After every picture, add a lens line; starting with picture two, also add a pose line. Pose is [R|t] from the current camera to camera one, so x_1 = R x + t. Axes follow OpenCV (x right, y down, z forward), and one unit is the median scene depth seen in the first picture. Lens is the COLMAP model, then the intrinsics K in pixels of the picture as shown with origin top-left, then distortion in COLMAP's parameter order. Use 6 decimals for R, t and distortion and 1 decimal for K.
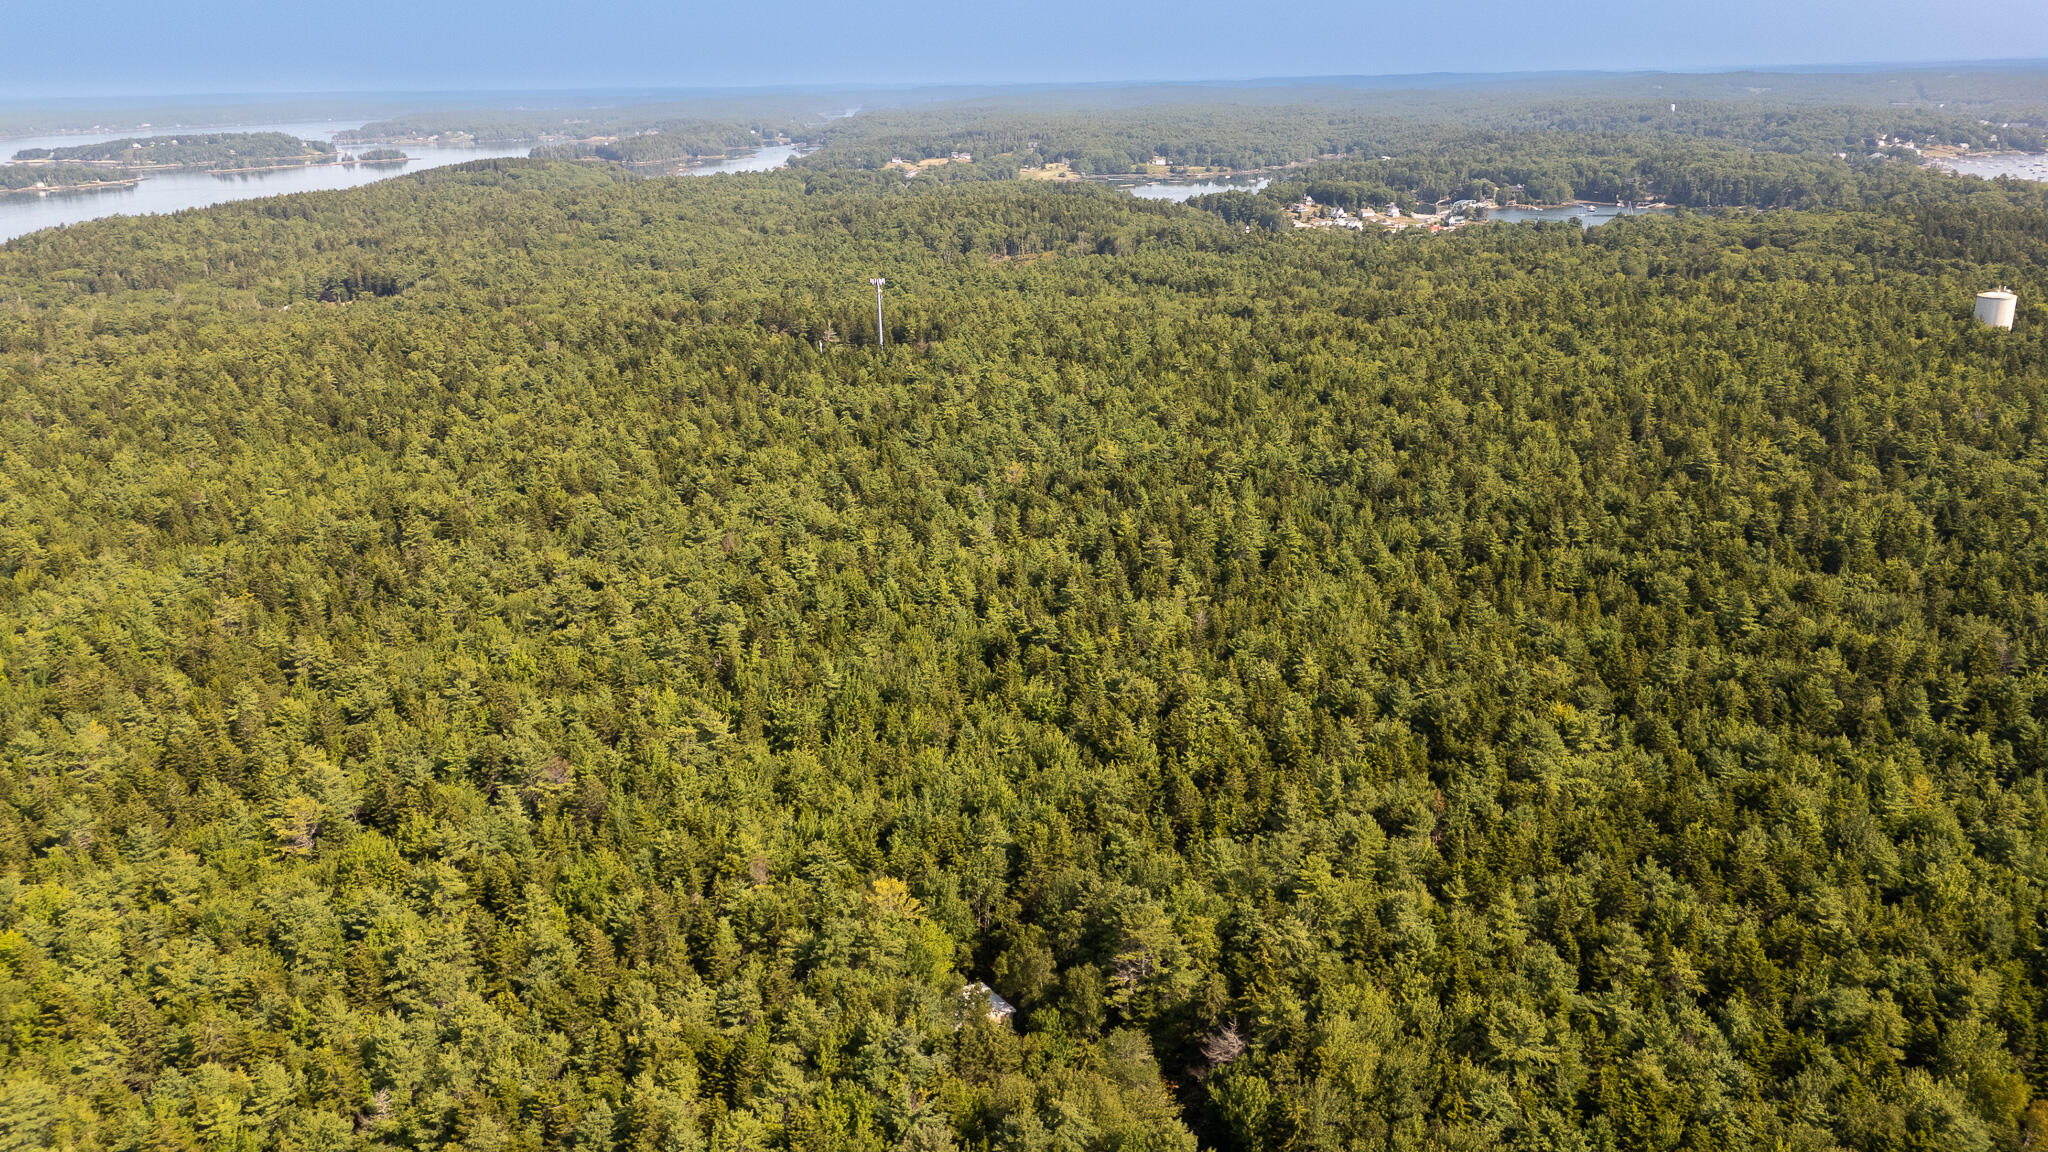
lens RADIAL K [[1499.8, 0, 1030.0], [0, 1499.8, 570.3], [0, 0, 1]] dist [0.072835, -0.066202]
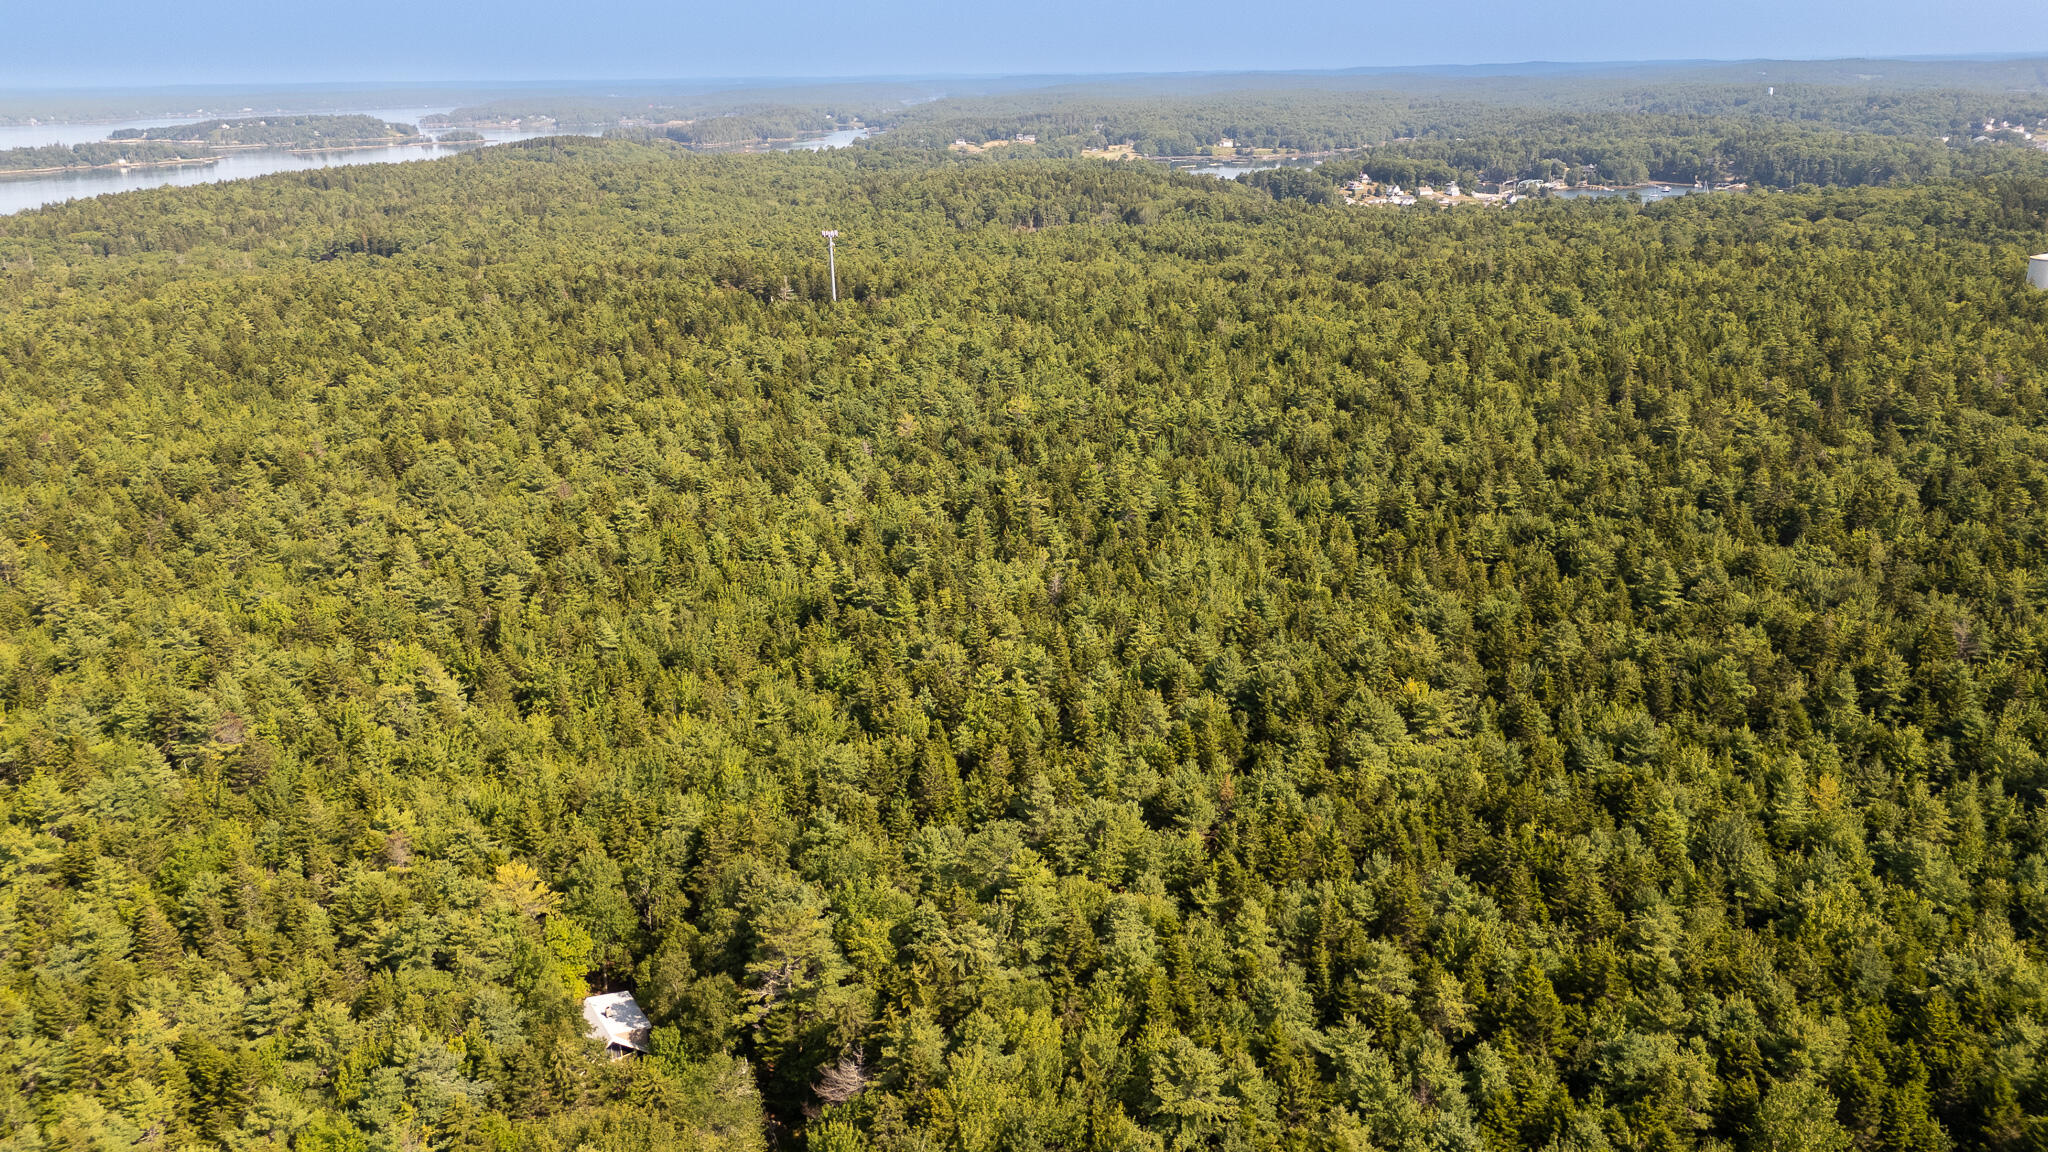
lens RADIAL K [[1497.2, 0, 1030.3], [0, 1497.2, 578.4], [0, 0, 1]] dist [0.070489, -0.064674]
pose [[0.998282, 0.020237, -0.054981, 0.160517], [-0.019645, 0.999743, 0.011278, 0.021883], [0.055195, -0.010178, 0.998424, 0.124999]]
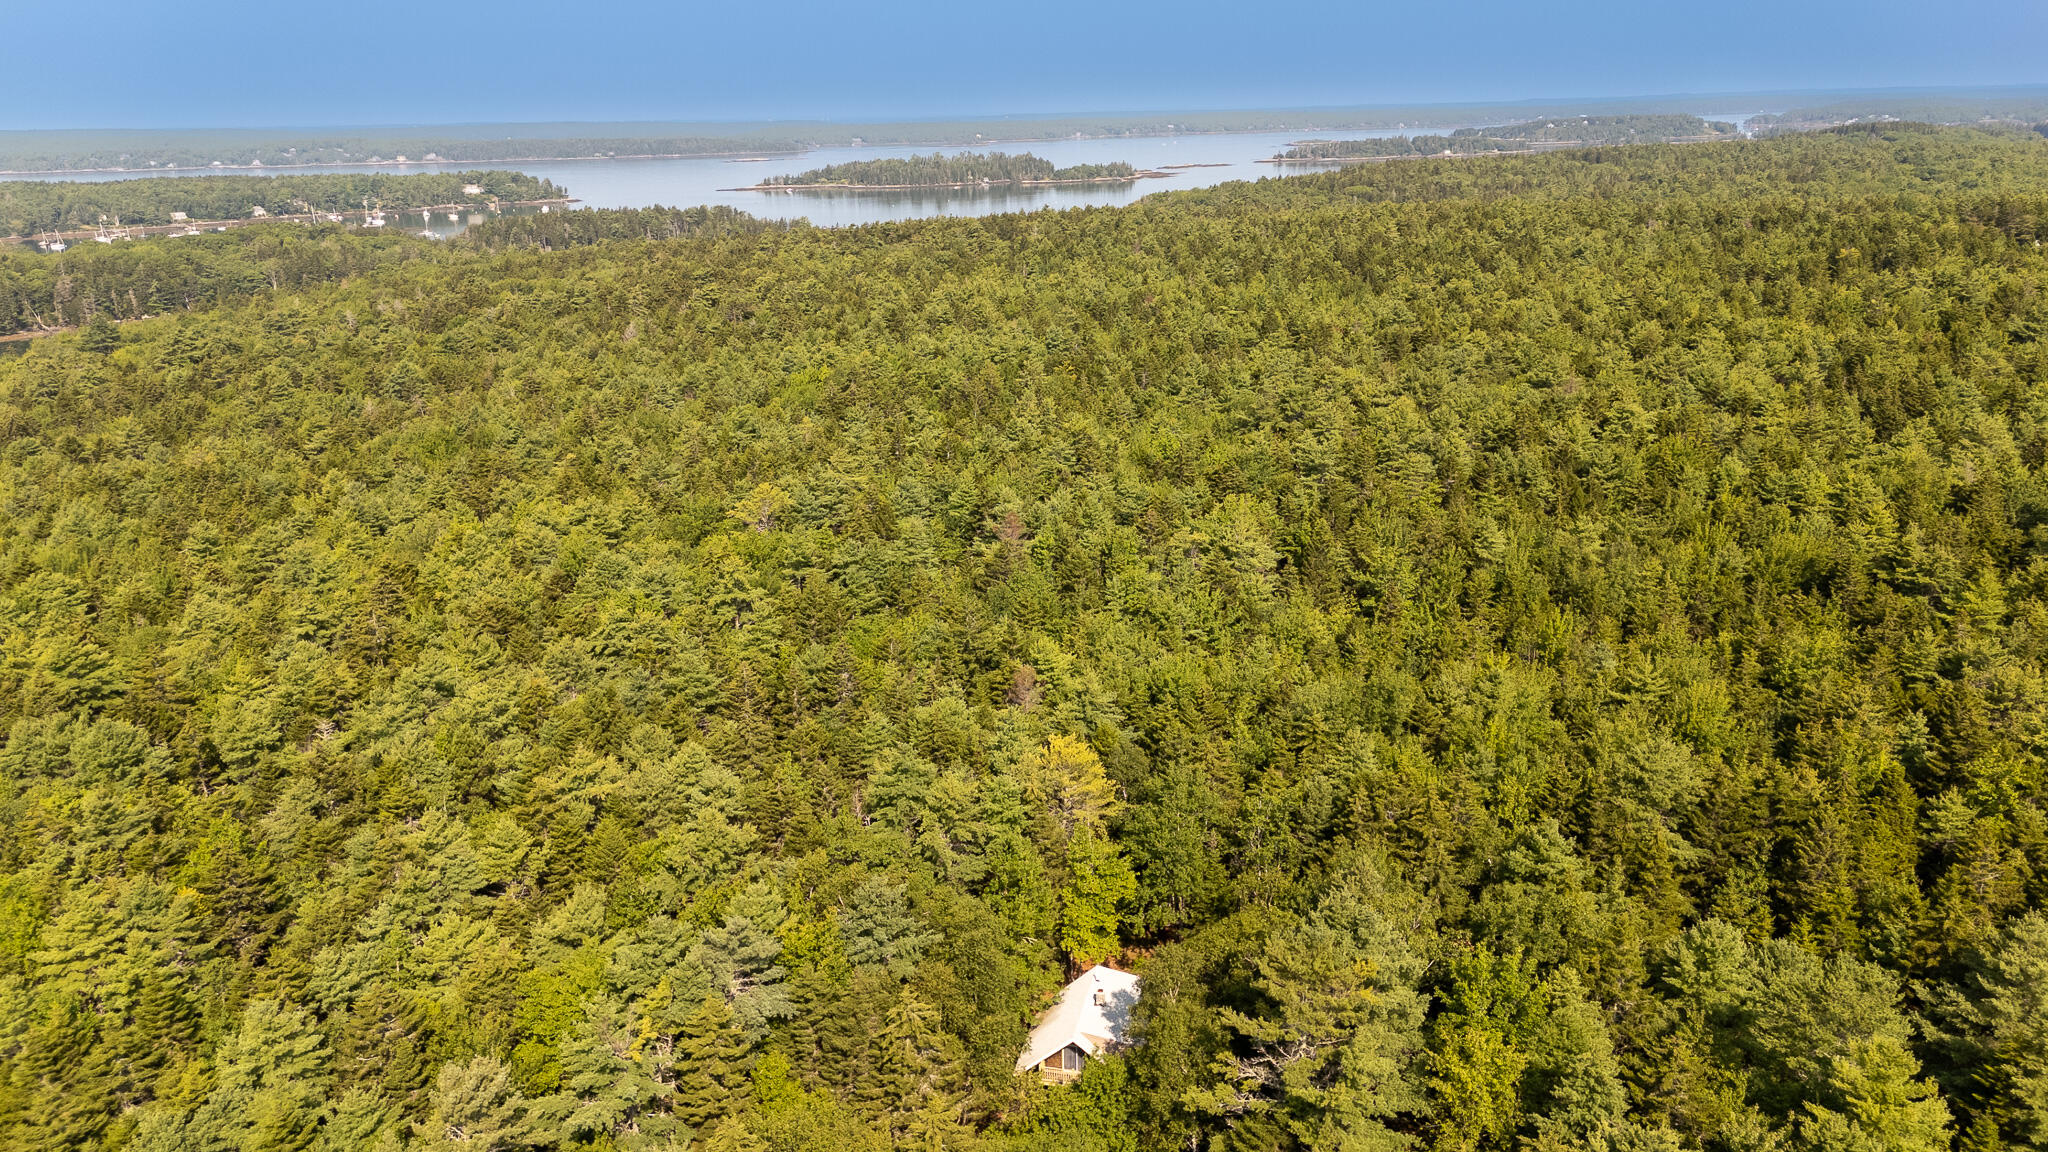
lens RADIAL K [[1497.2, 0, 1030.3], [0, 1497.2, 578.4], [0, 0, 1]] dist [0.070489, -0.064674]
pose [[0.654020, 0.227533, -0.721448, 0.201677], [-0.224991, 0.969043, 0.101659, 0.062618], [0.722245, 0.095832, 0.684966, 0.406510]]
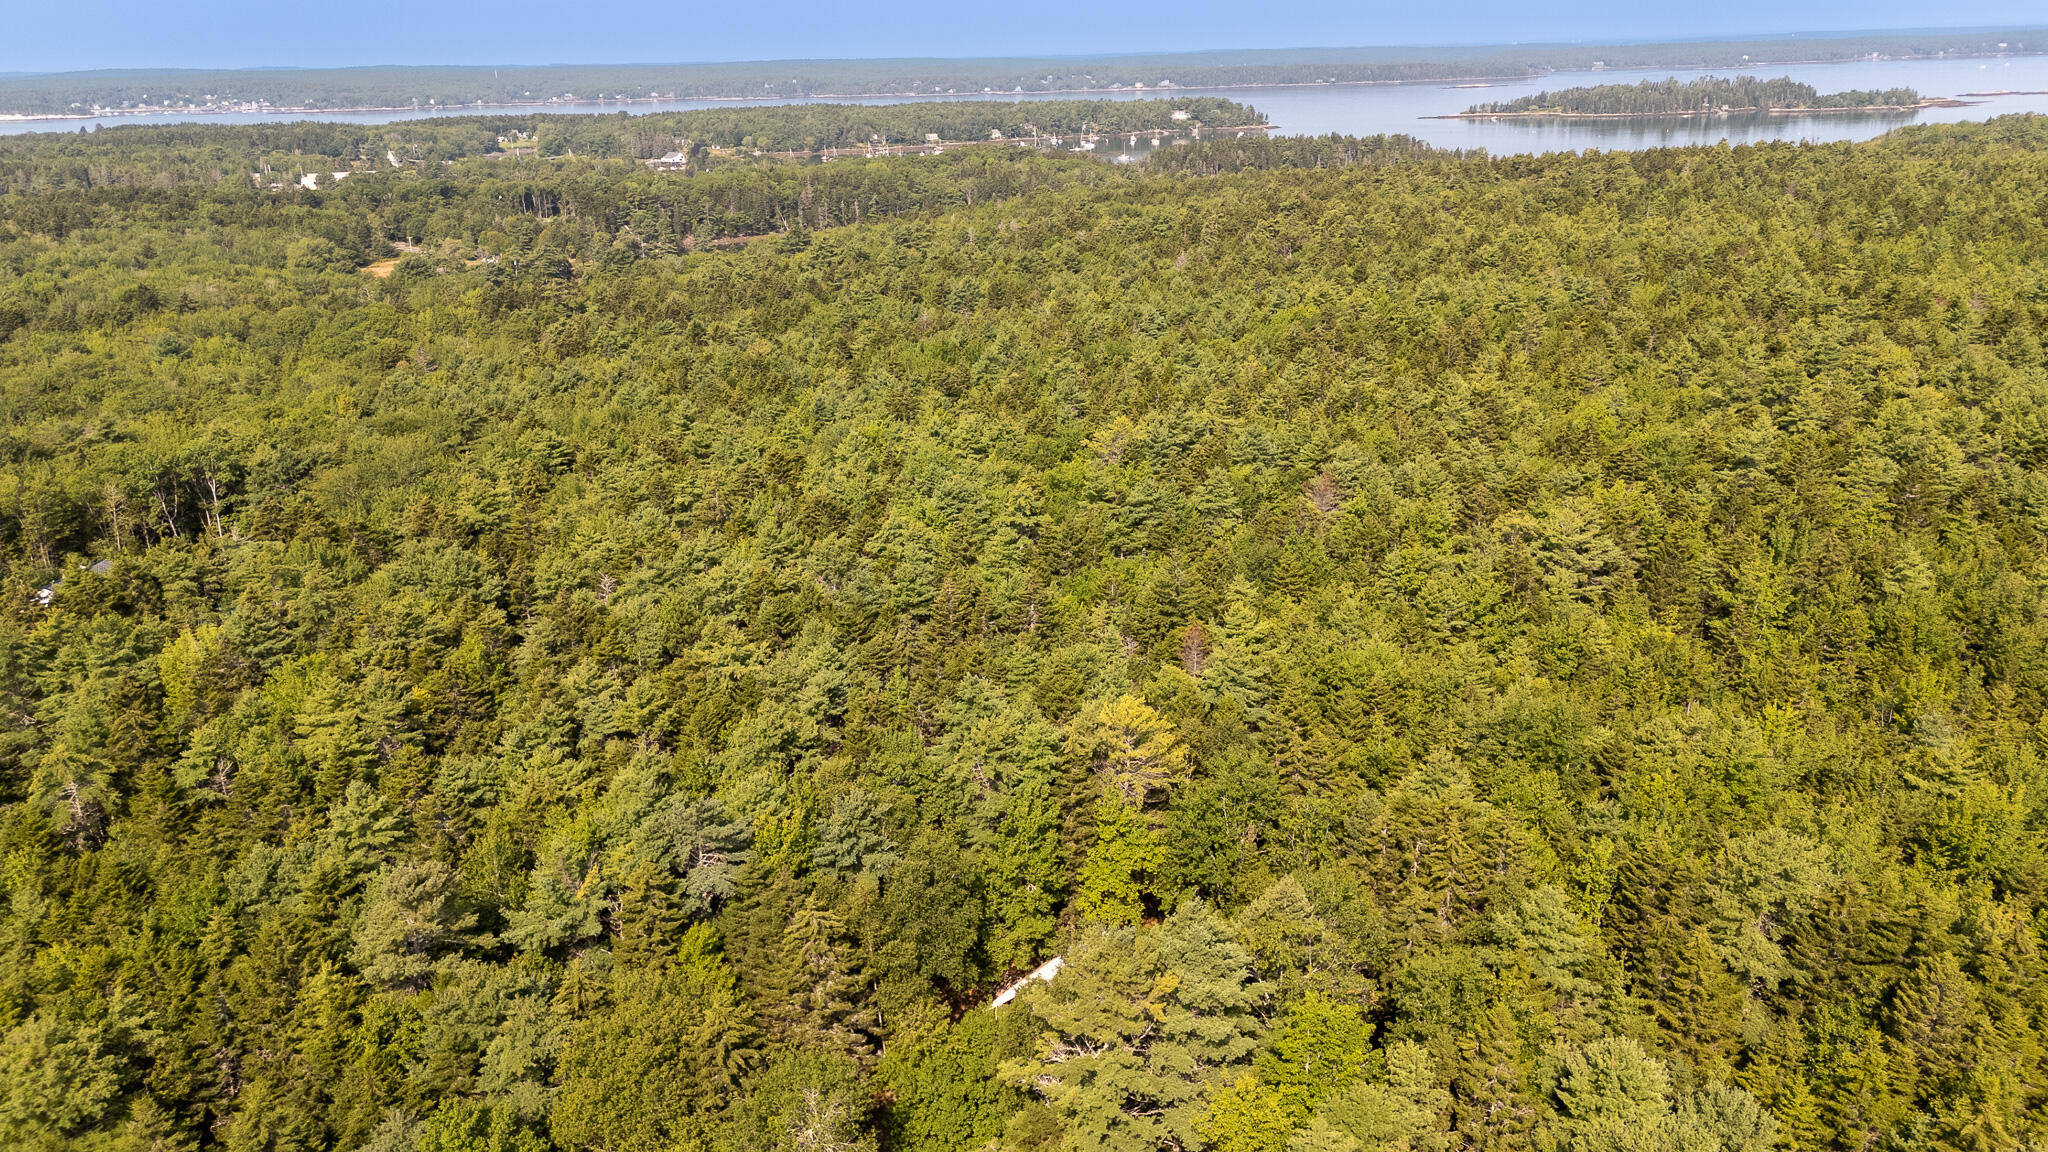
lens RADIAL K [[1497.2, 0, 1030.3], [0, 1497.2, 578.4], [0, 0, 1]] dist [0.070489, -0.064674]
pose [[0.250986, 0.329498, -0.910185, 0.268725], [-0.281846, 0.924418, 0.256931, 0.020298], [0.926050, 0.192046, 0.324884, 0.530087]]
